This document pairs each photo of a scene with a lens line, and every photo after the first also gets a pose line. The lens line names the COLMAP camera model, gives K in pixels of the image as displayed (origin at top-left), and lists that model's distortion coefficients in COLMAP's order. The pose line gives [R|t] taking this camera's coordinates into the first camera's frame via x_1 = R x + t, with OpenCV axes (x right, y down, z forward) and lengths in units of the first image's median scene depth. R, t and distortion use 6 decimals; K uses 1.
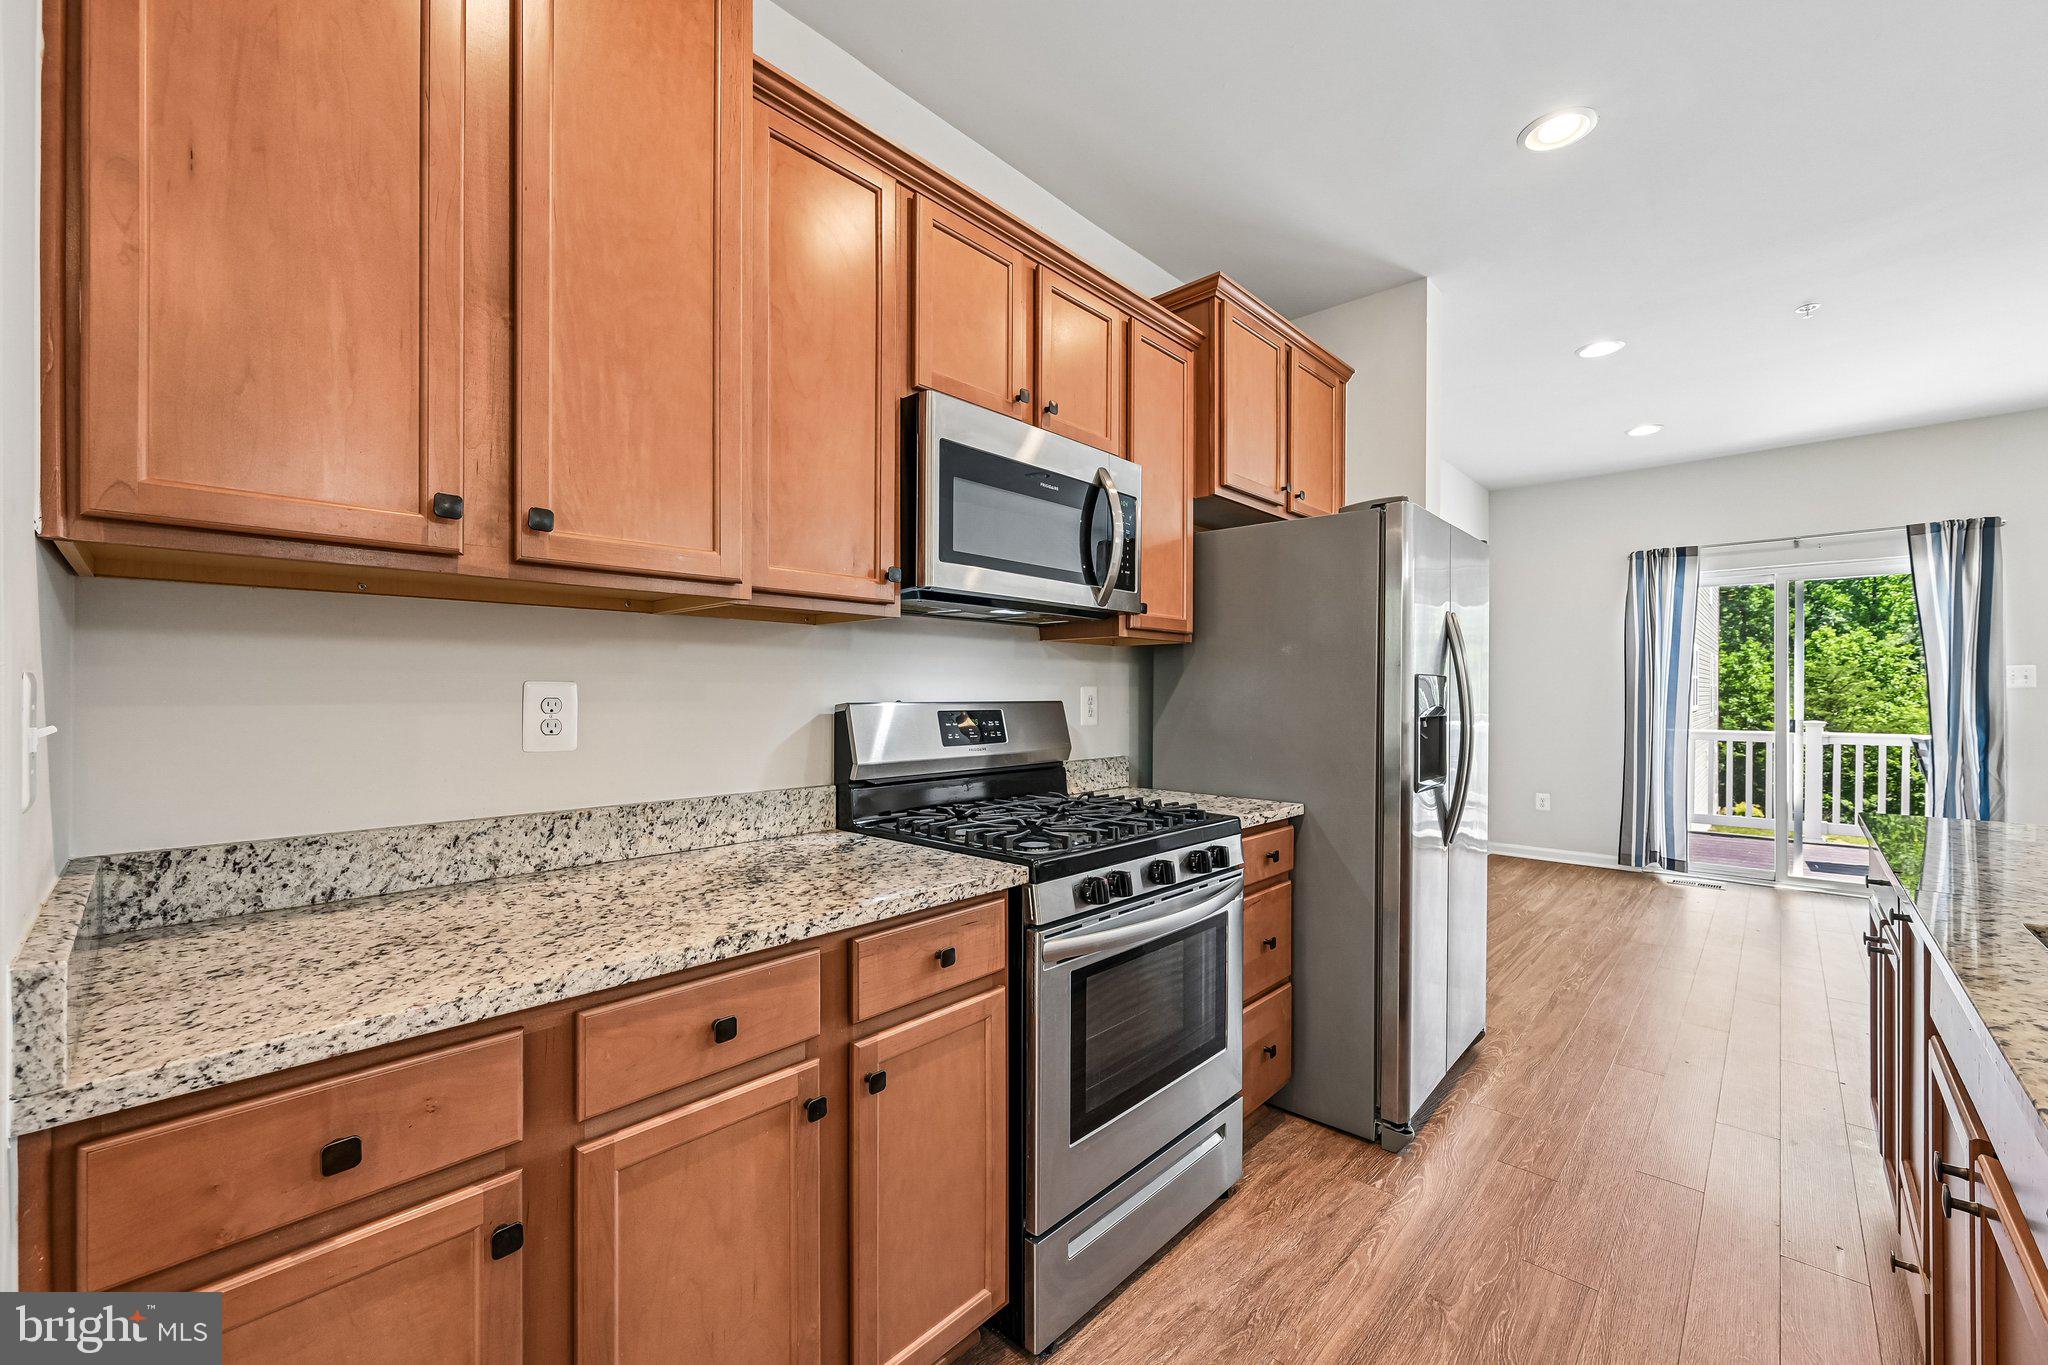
lens RADIAL K [[810.4, 0, 1019.5], [0, 810.4, 689.6], [0, 0, 1]] dist [-0.006853, 0.000185]
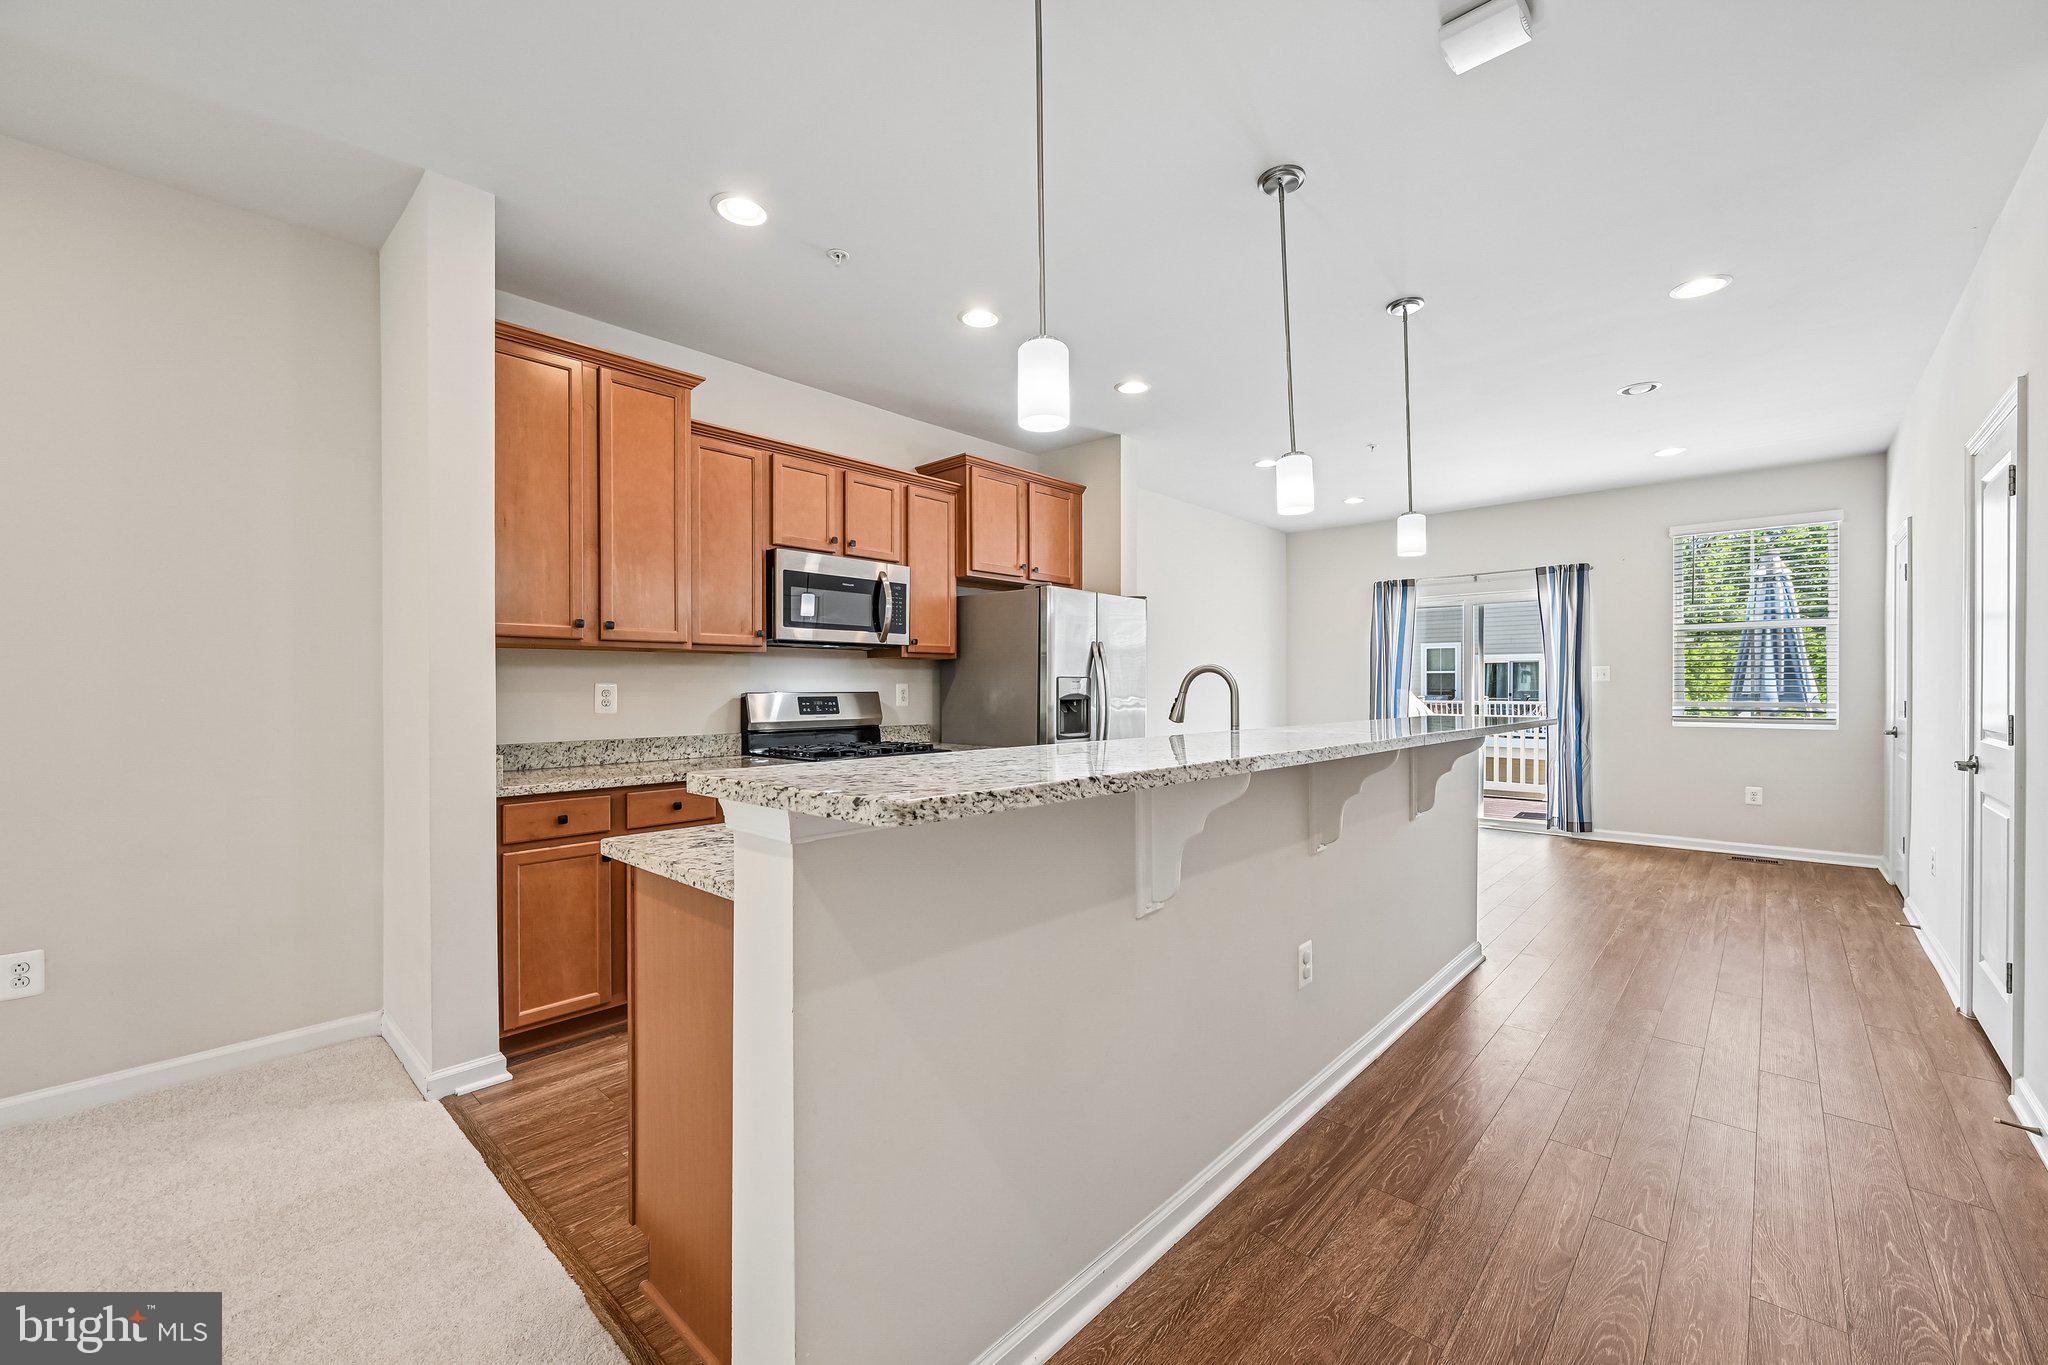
lens RADIAL K [[810.4, 0, 1029.9], [0, 810.4, 690.4], [0, 0, 1]] dist [-0.006853, 0.000185]
pose [[0.999827, -0.003181, 0.018300, 0.448341], [0.003046, 0.999968, 0.007414, -0.001780], [-0.018323, -0.007357, 0.999805, -1.014581]]
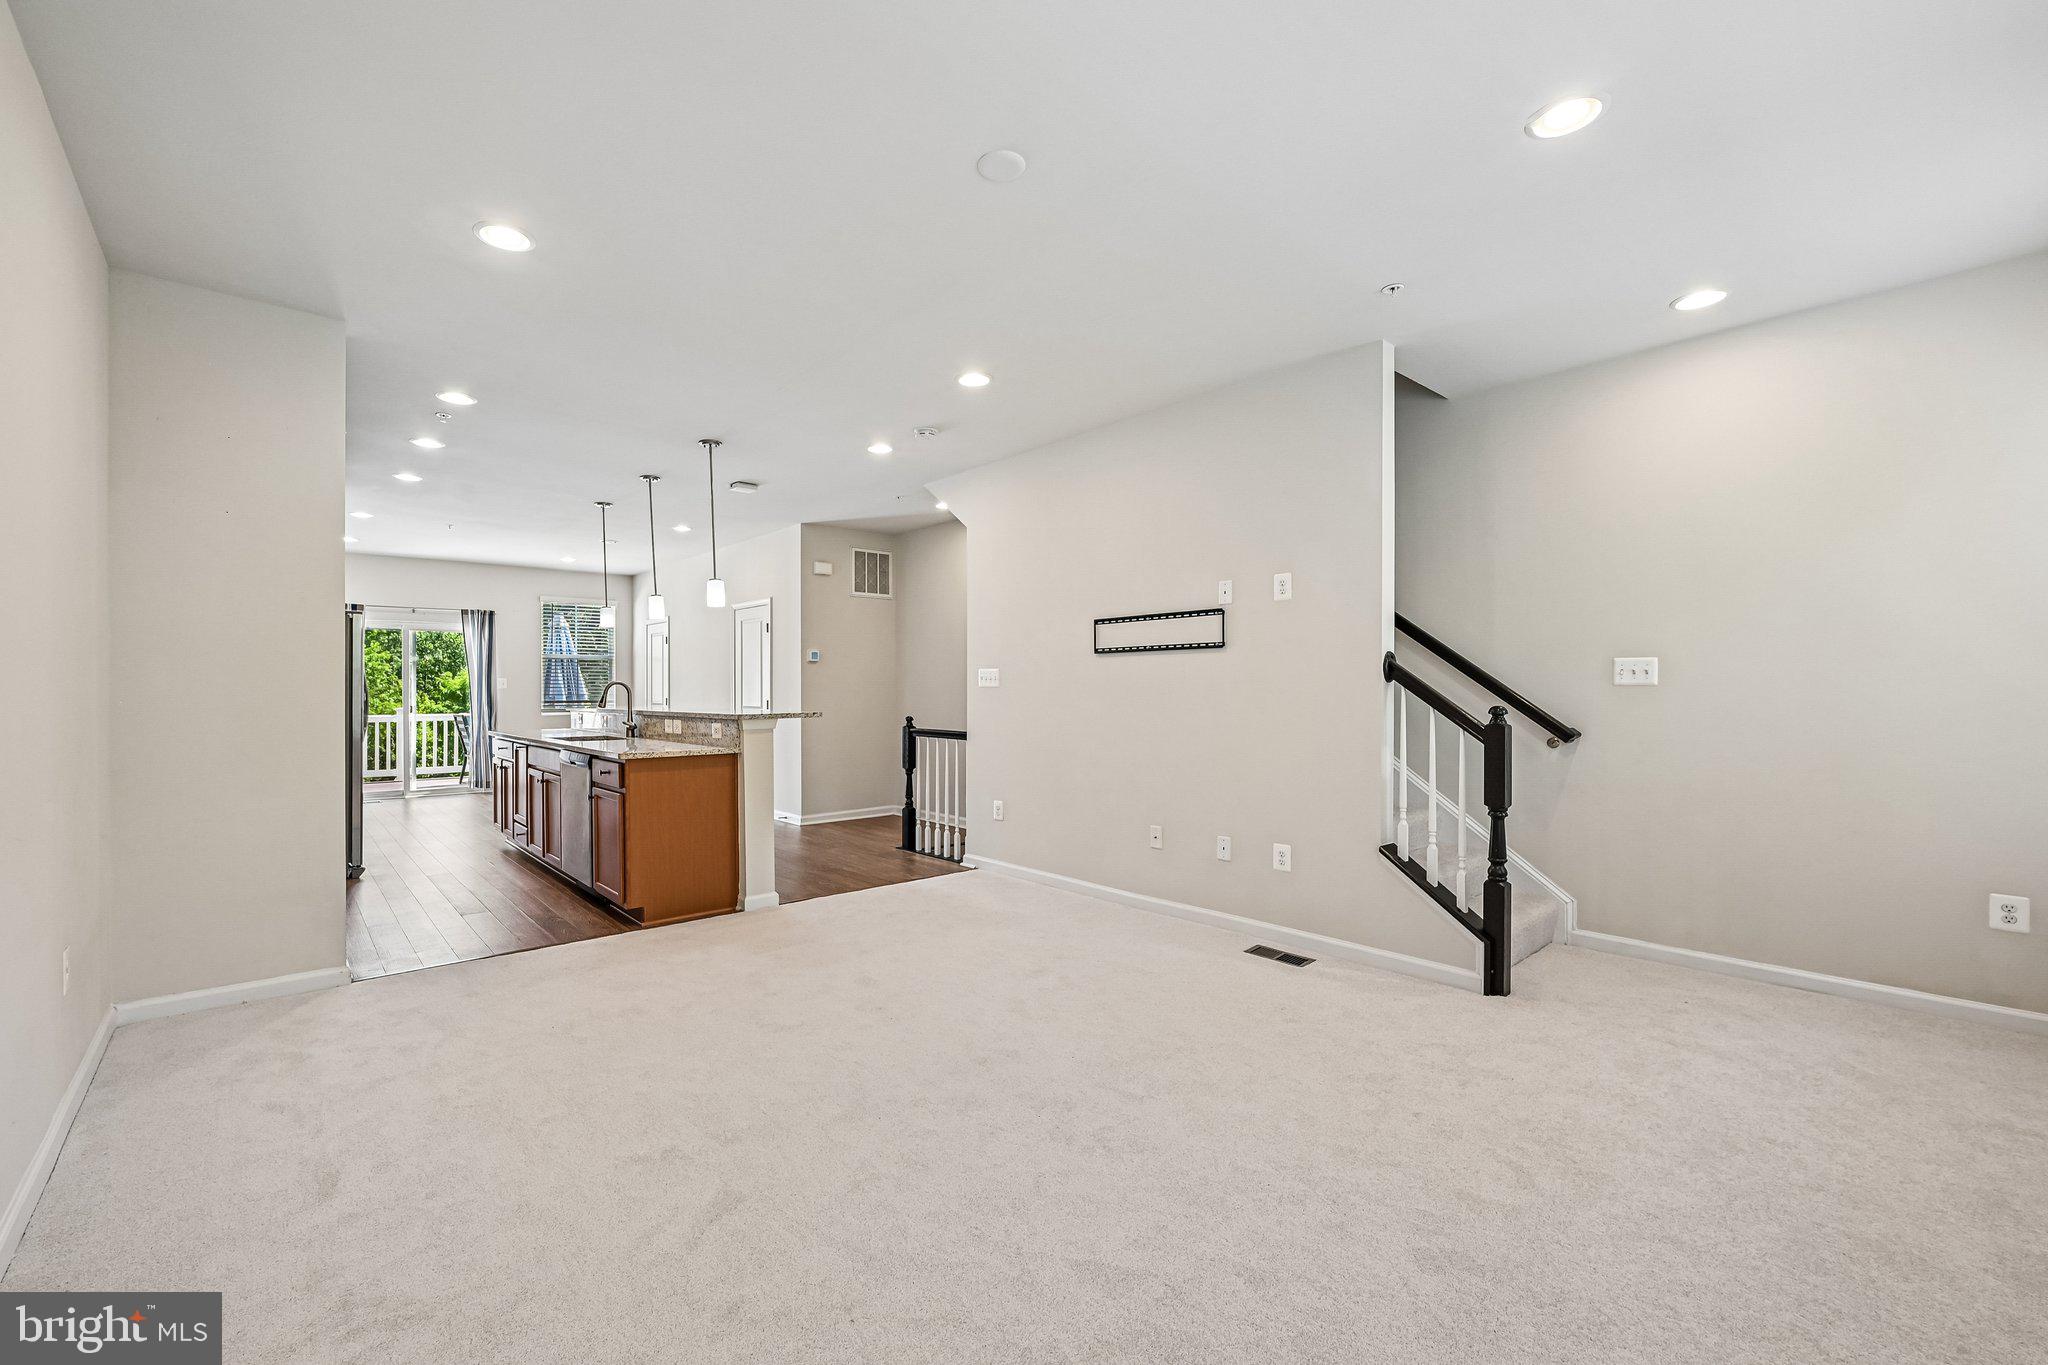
lens RADIAL K [[810.4, 0, 1014.0], [0, 810.4, 691.9], [0, 0, 1]] dist [-0.006853, 0.000185]
pose [[0.068075, -0.004260, 0.997671, -2.107518], [-0.000140, 0.999991, 0.004279, -0.007064], [-0.997680, -0.000431, 0.068073, -1.347792]]
